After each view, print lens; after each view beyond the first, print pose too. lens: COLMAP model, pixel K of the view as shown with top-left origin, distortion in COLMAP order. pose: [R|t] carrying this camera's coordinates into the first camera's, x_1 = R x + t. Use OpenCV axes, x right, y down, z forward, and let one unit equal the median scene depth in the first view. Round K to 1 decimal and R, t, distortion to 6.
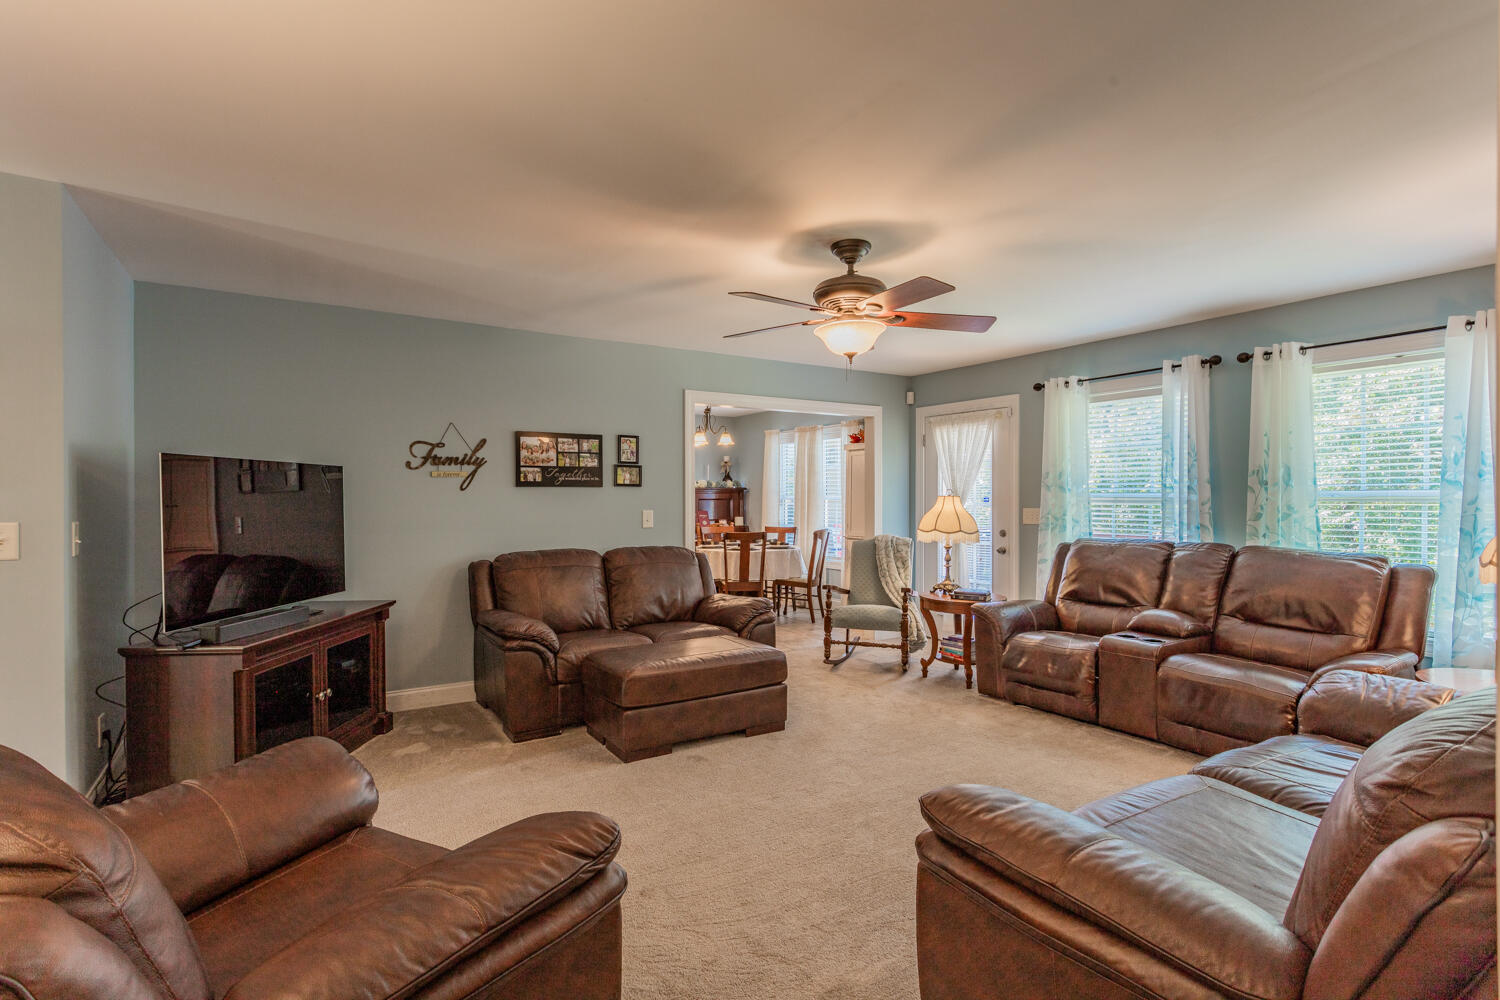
lens RADIAL K [[722.4, 0, 745.4], [0, 722.4, 501.1], [0, 0, 1]] dist [-0.001300, 0.000507]
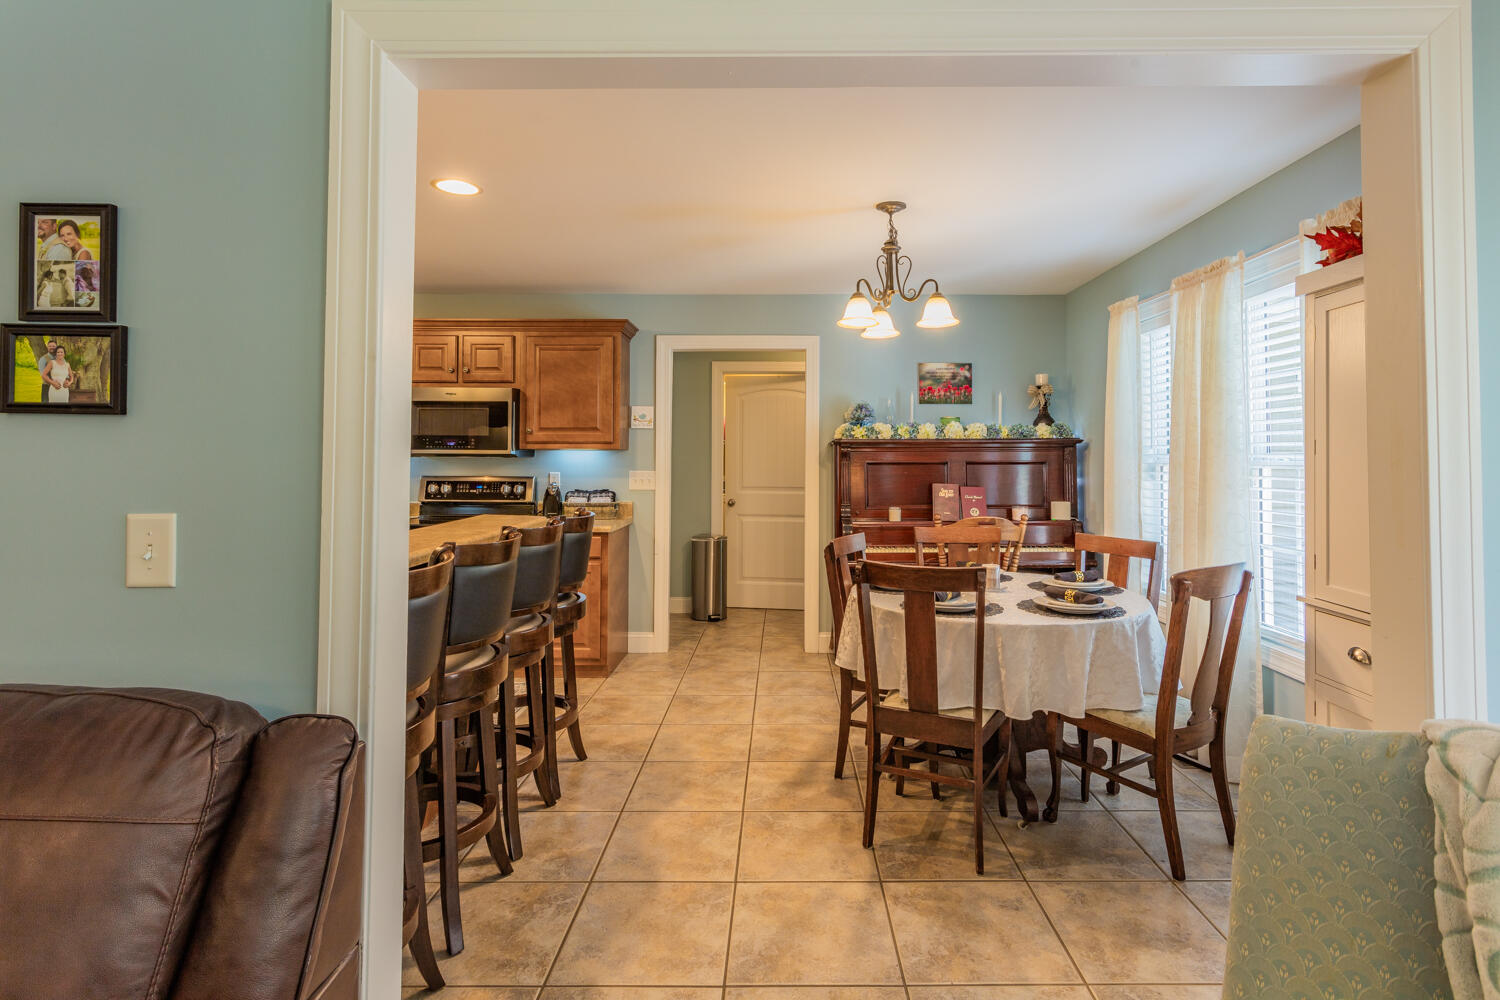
lens RADIAL K [[751.3, 0, 756.4], [0, 751.3, 438.2], [0, 0, 1]] dist [-0.001173, 0.000010]
pose [[0.838629, -0.011094, -0.544590, 0.179417], [-0.006400, 0.999523, -0.030217, -0.006119], [0.544666, 0.028827, 0.838158, 0.964494]]
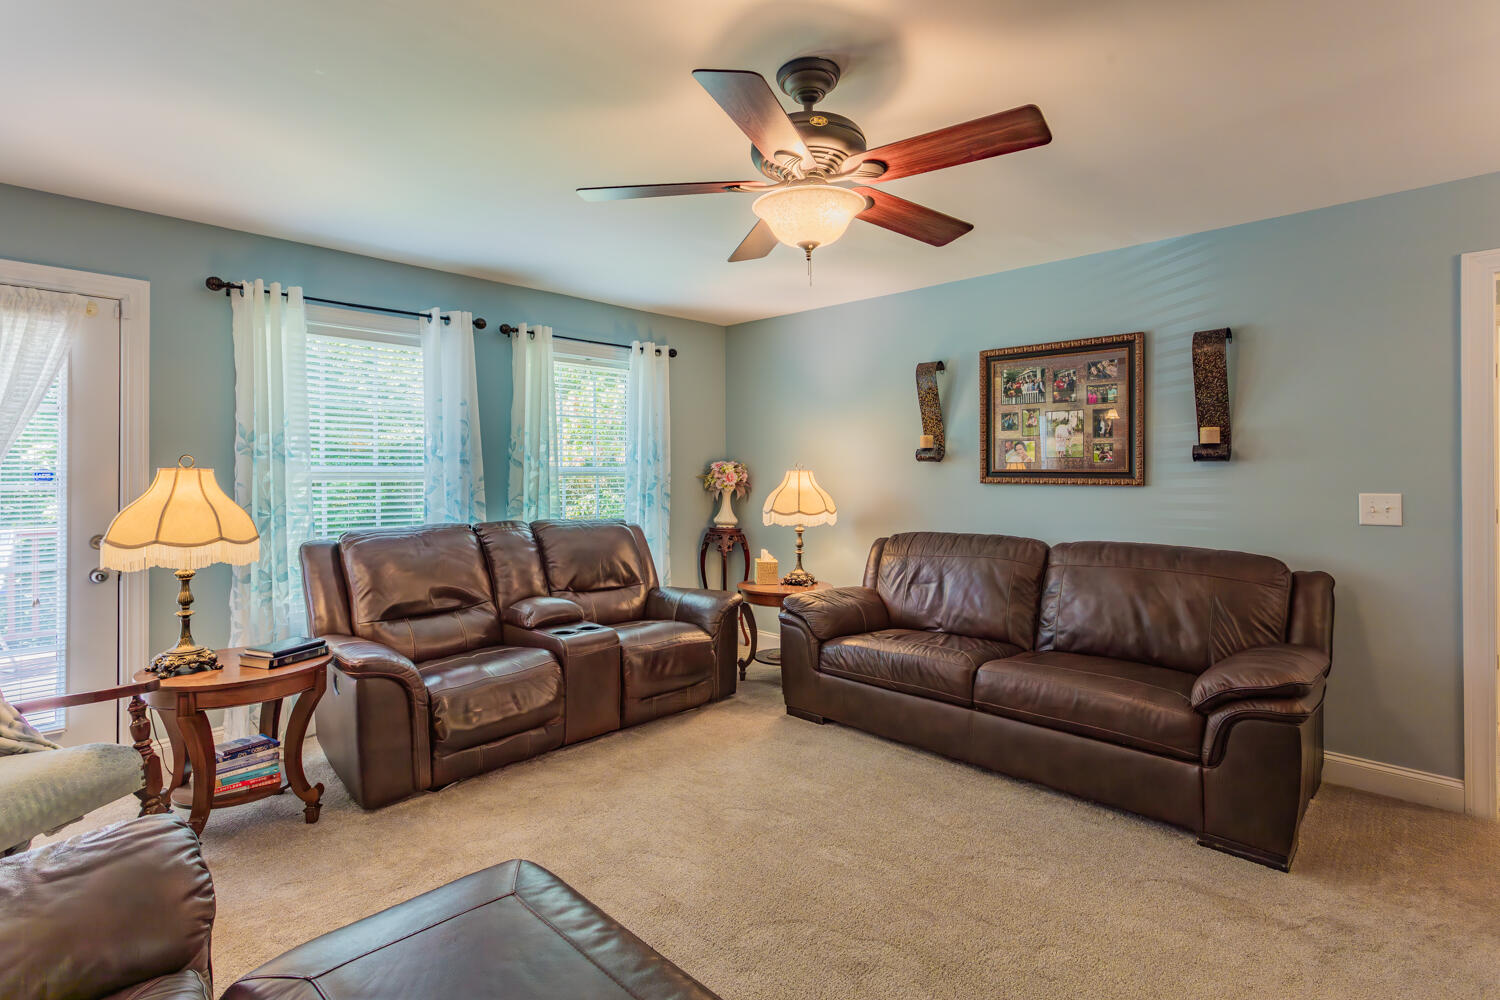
lens RADIAL K [[730.7, 0, 756.2], [0, 730.7, 467.0], [0, 0, 1]] dist [0.002026, 0.000566]
pose [[-0.236285, 0.006965, 0.971659, -0.304240], [0.004169, 0.999972, -0.006154, -0.004196], [-0.971675, 0.002597, -0.236307, 0.787485]]
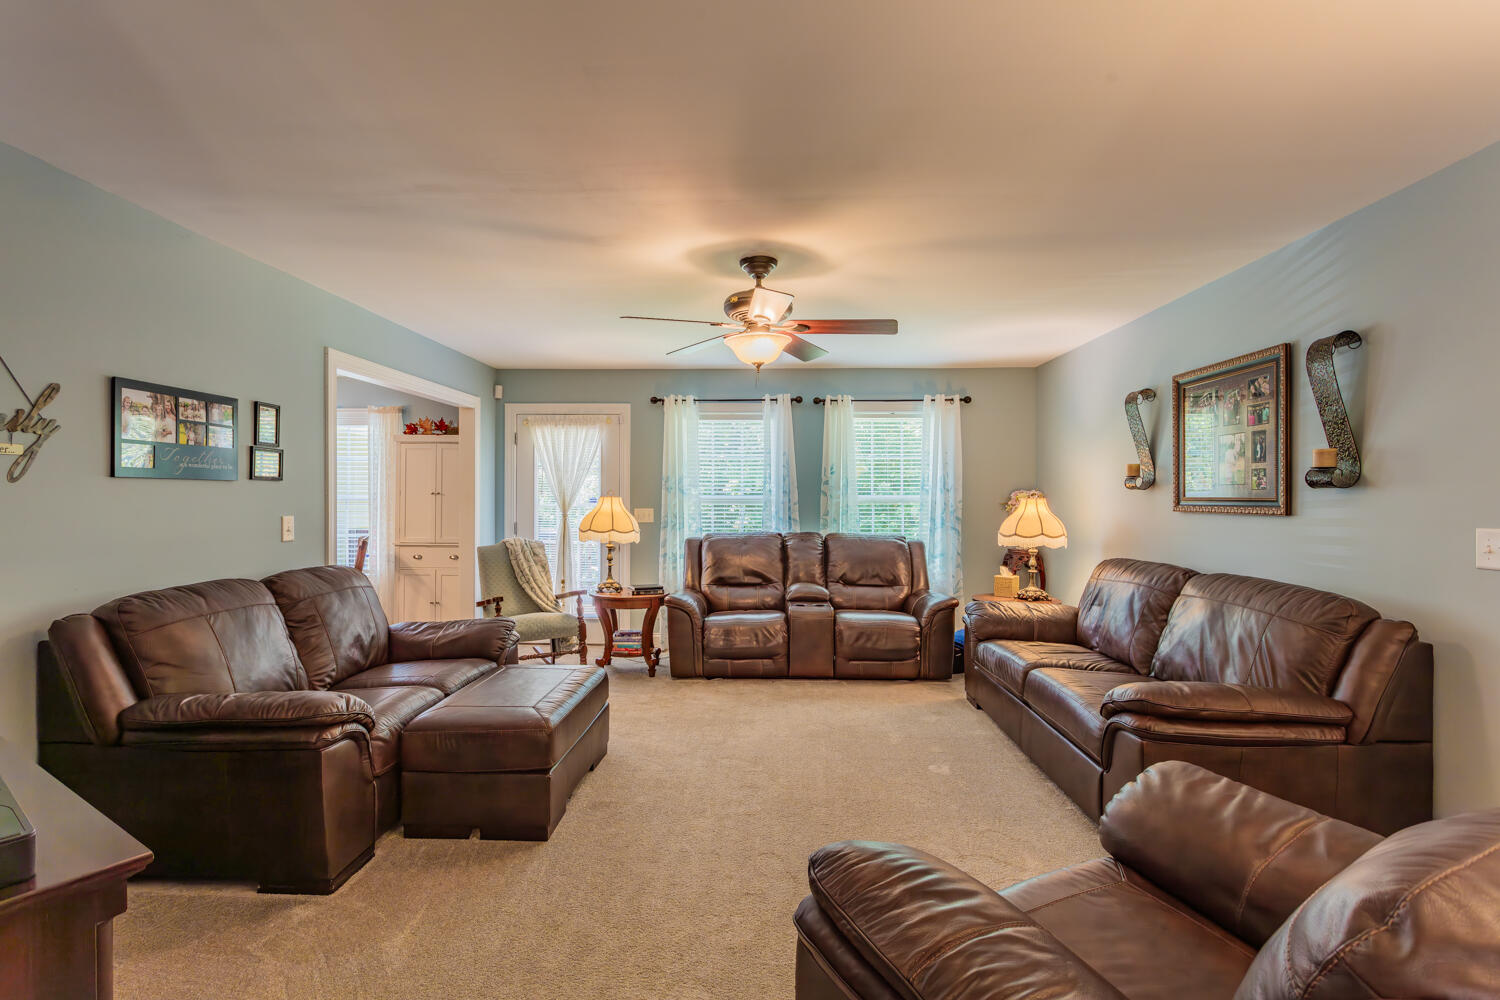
lens RADIAL K [[722.4, 0, 745.4], [0, 722.4, 501.1], [0, 0, 1]] dist [-0.001300, 0.000507]
pose [[0.564350, 0.000438, 0.825535, -0.487982], [0.000020, 1.000000, -0.000544, -0.000787], [-0.825535, 0.000323, 0.564350, 0.274866]]
